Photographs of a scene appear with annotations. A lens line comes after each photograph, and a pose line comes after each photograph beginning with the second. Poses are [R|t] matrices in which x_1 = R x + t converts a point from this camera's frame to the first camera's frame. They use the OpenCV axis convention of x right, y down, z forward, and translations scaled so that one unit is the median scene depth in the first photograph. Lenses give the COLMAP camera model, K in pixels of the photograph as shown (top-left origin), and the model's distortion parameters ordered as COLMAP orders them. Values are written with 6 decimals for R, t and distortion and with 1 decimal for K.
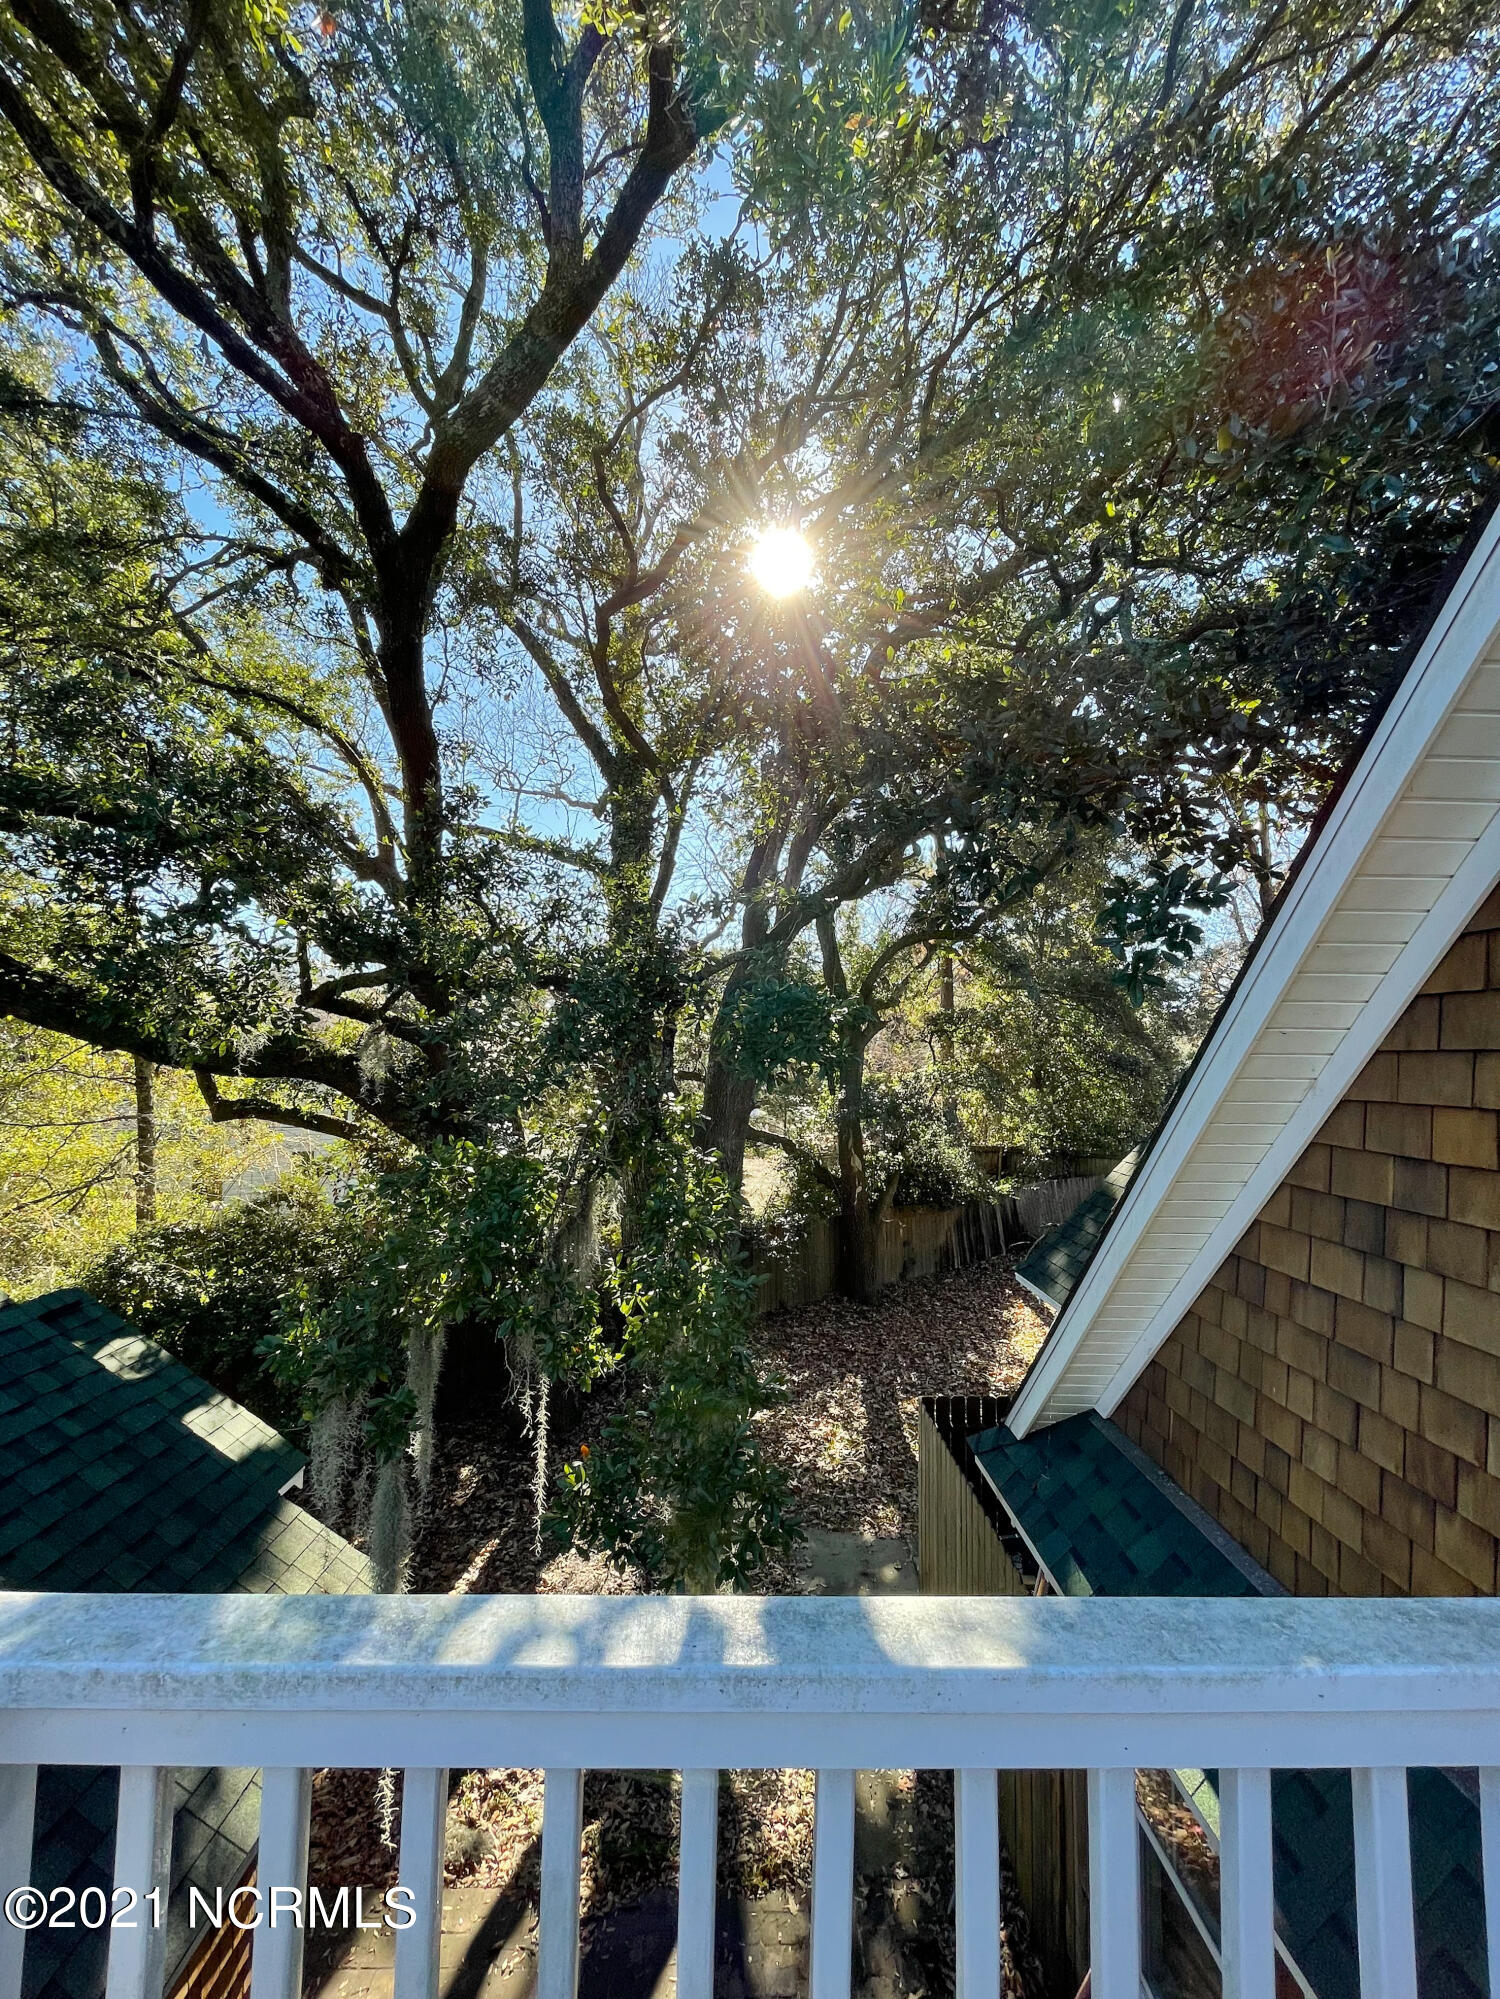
lens RADIAL K [[820.3, 0, 750.0], [0, 820.3, 999.5], [0, 0, 1]] dist [-0.002594, 0.000185]
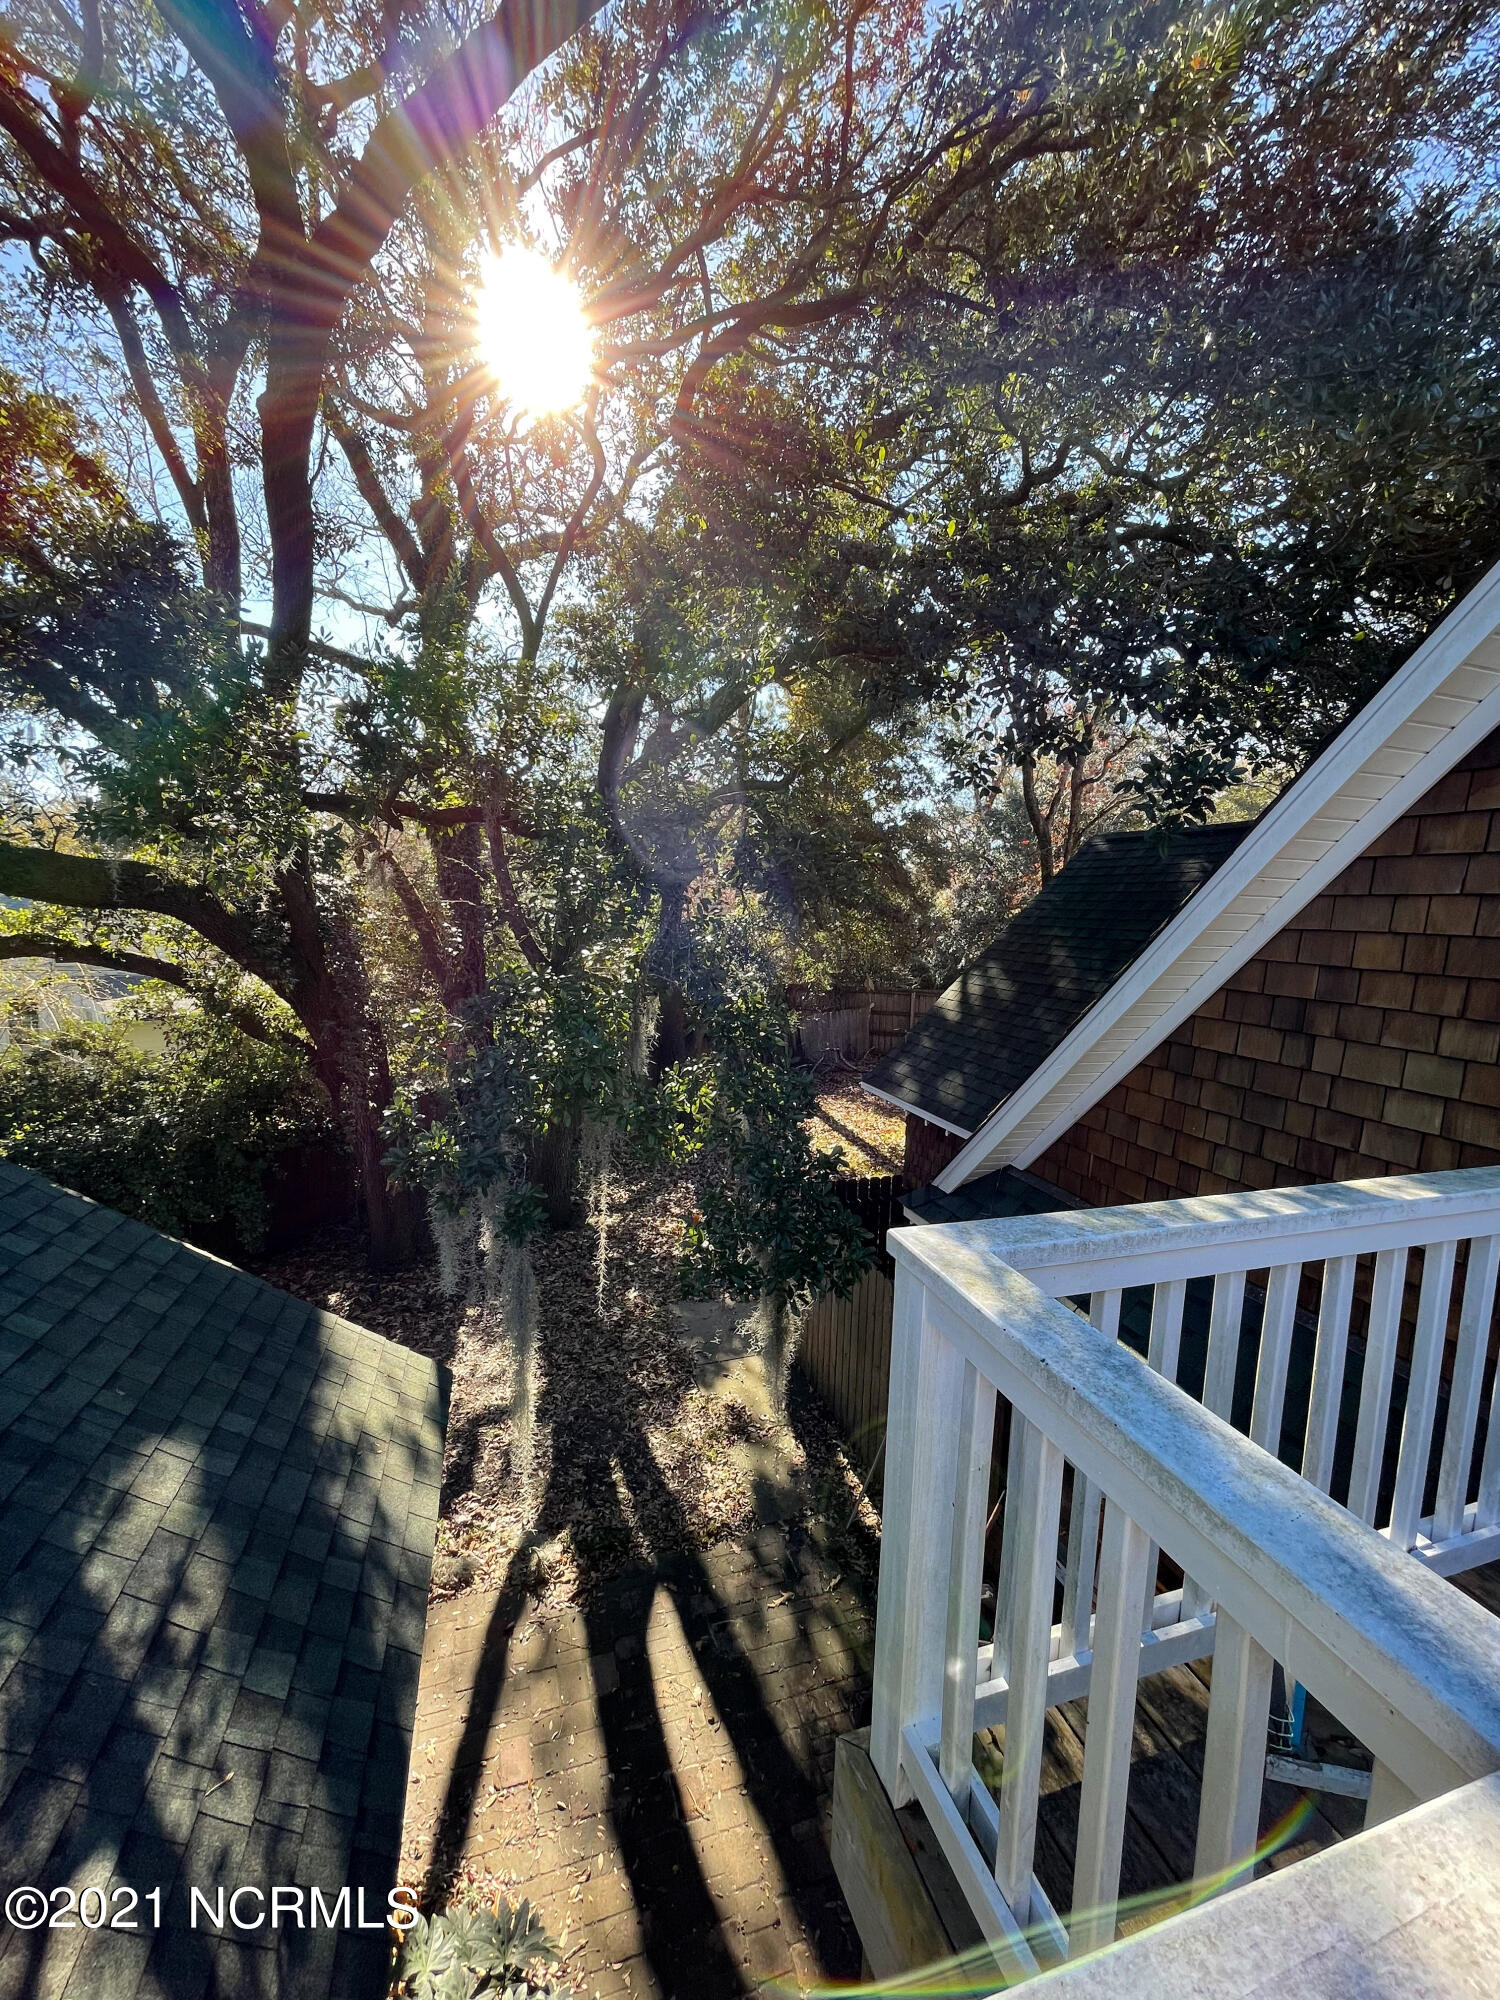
lens RADIAL K [[796.0, 0, 750.0], [0, 796.0, 1000.0], [0, 0, 1]] dist [-0.002027, -0.000124]
pose [[0.957697, -0.016922, 0.287281, -0.221013], [-0.038414, 0.981819, 0.185891, 0.007908], [-0.285204, -0.189063, 0.939635, -0.028057]]
